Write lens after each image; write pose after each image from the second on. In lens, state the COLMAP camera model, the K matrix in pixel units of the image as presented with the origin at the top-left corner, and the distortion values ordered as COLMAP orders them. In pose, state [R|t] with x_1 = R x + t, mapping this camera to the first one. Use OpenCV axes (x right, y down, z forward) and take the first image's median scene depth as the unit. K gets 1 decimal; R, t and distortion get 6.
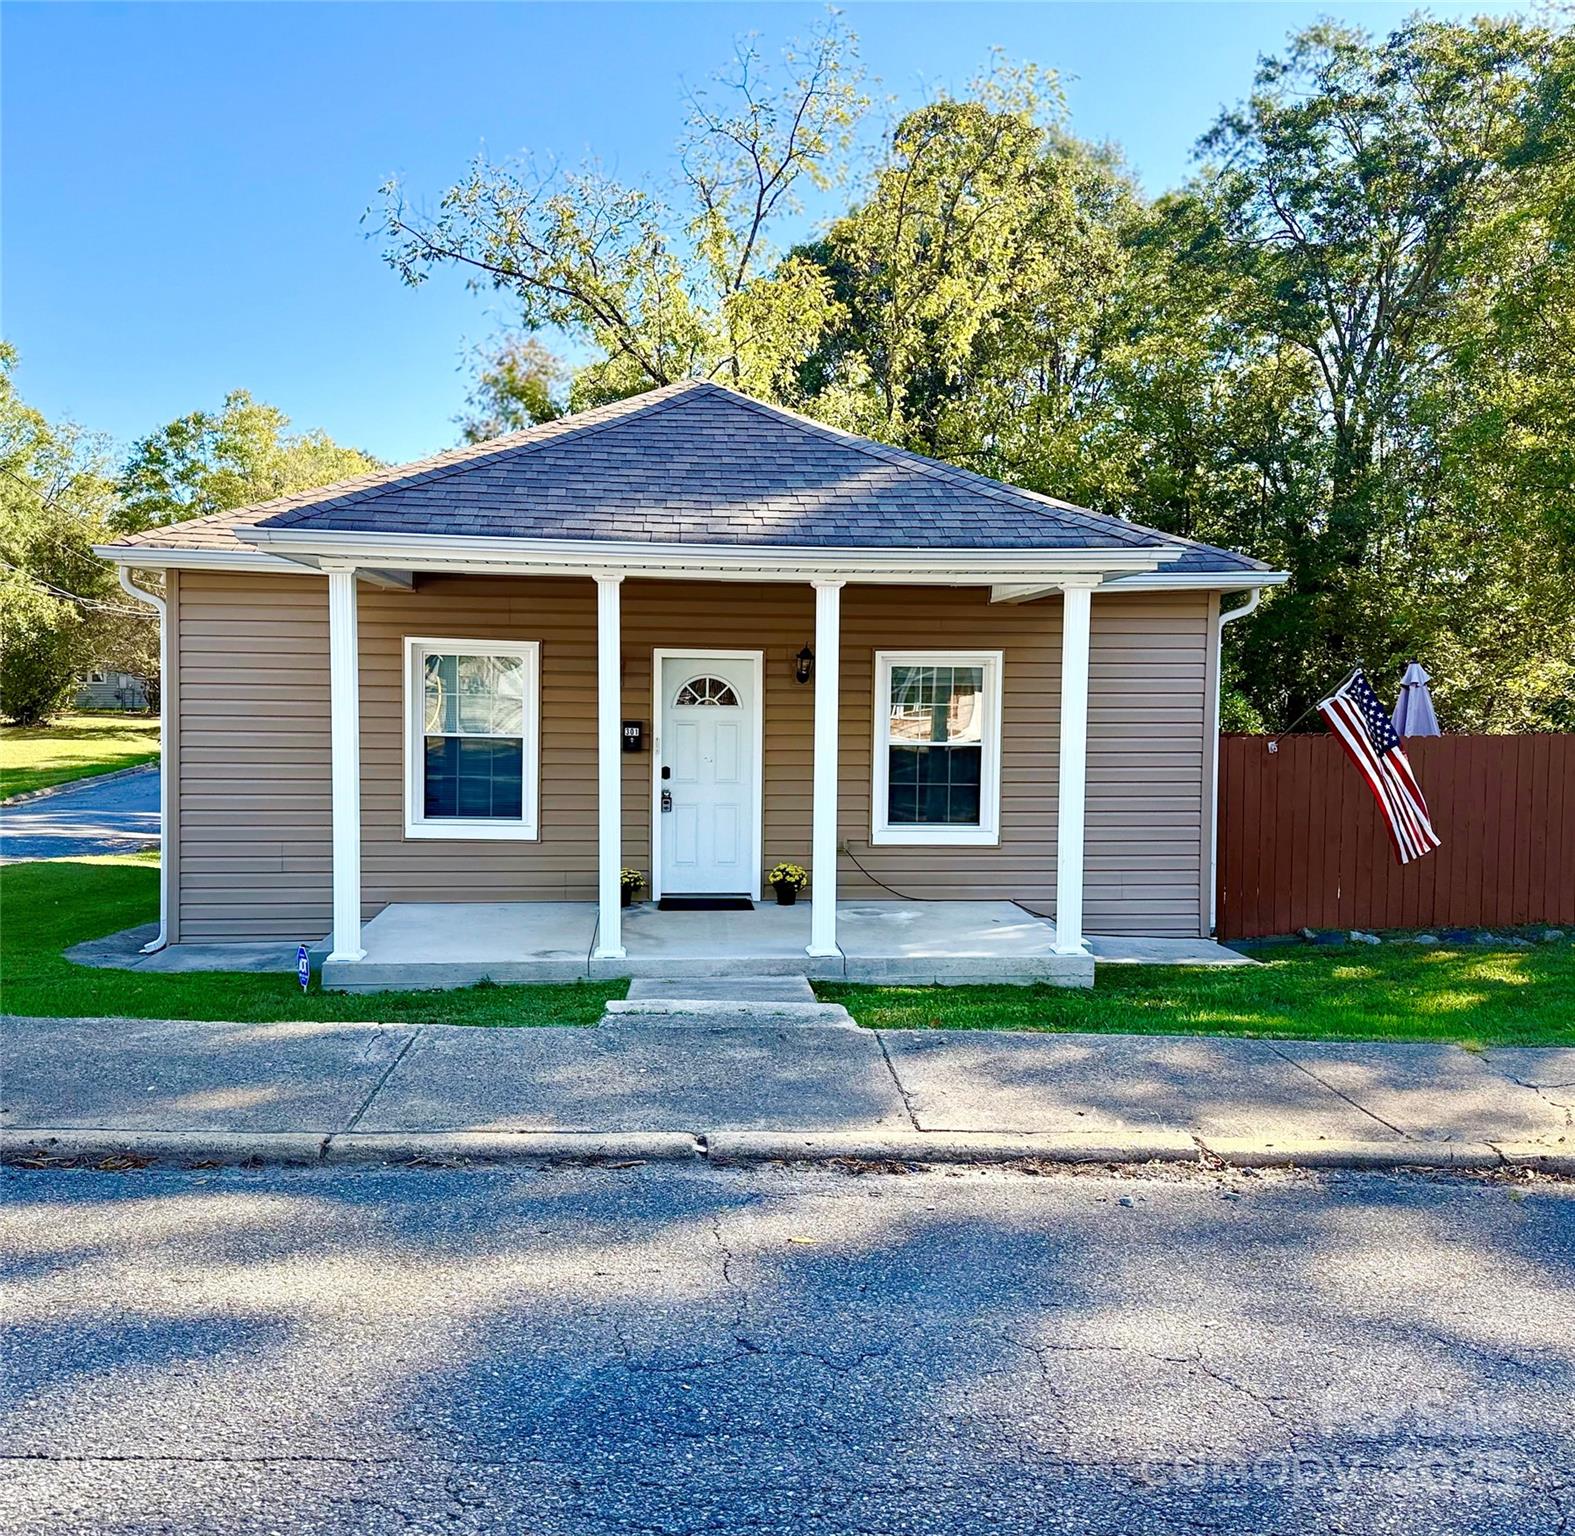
lens RADIAL K [[1518.5, 0, 751.3], [0, 1518.5, 774.1], [0, 0, 1]] dist [0.146384, -0.002584]
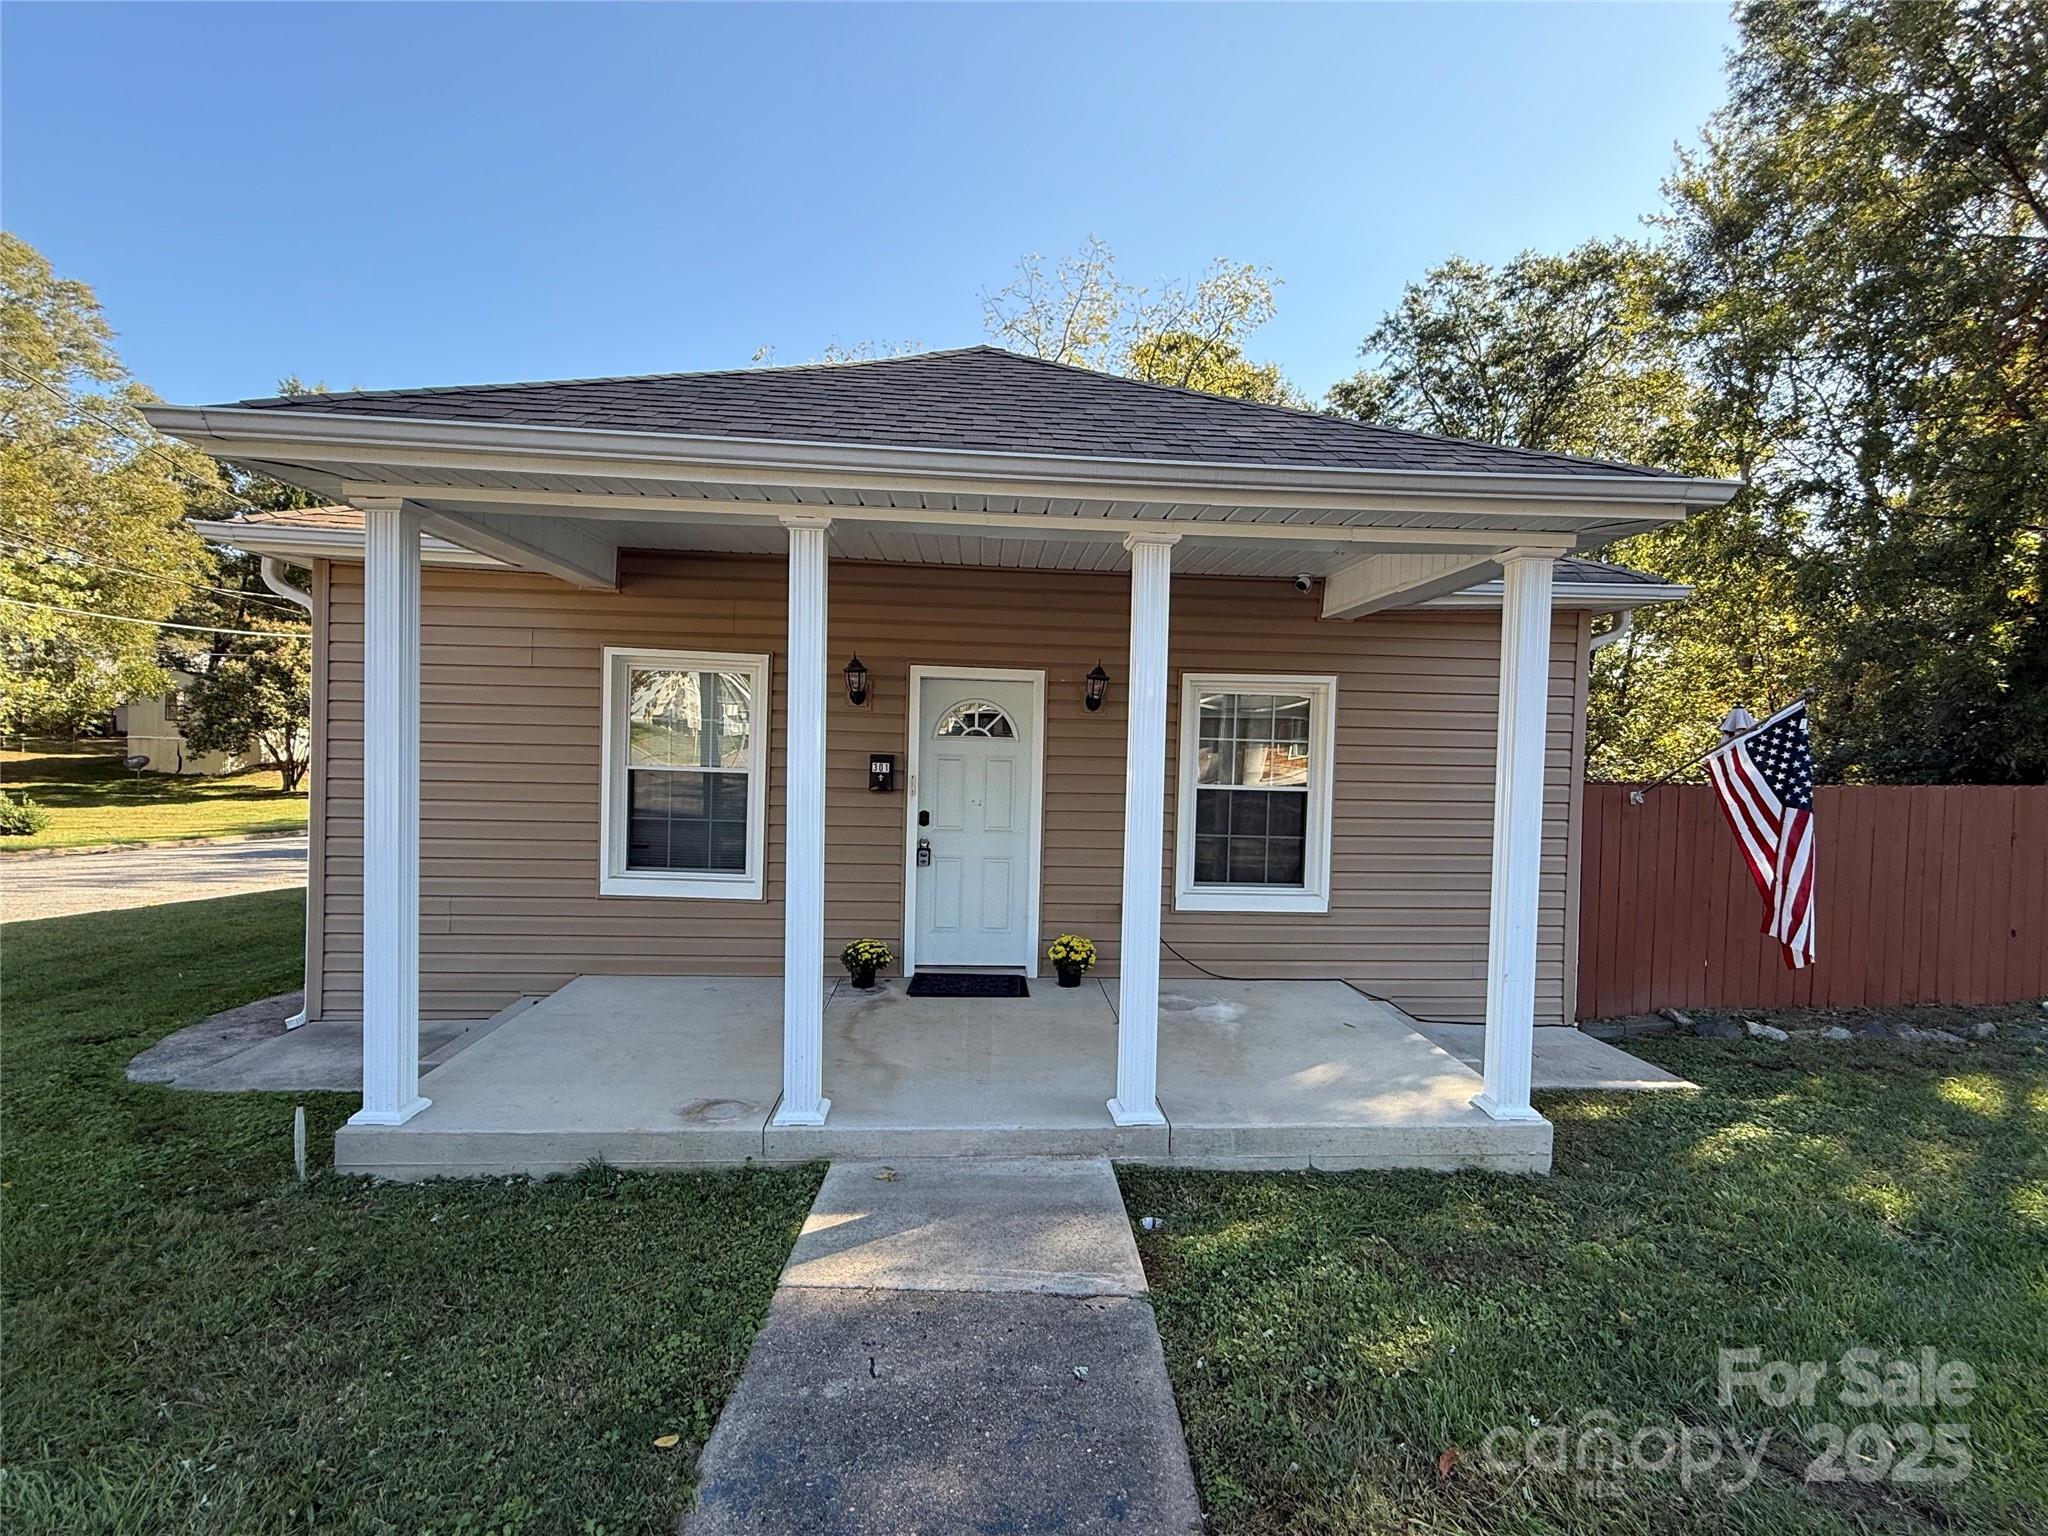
lens RADIAL K [[895.2, 0, 1024.0], [0, 895.2, 768.0], [0, 0, 1]] dist [0.001339, 0.000058]
pose [[0.999864, 0.015193, -0.006417, 0.000343], [-0.015378, 0.999435, -0.029902, -0.014449], [0.005959, 0.029996, 0.999532, 0.521282]]
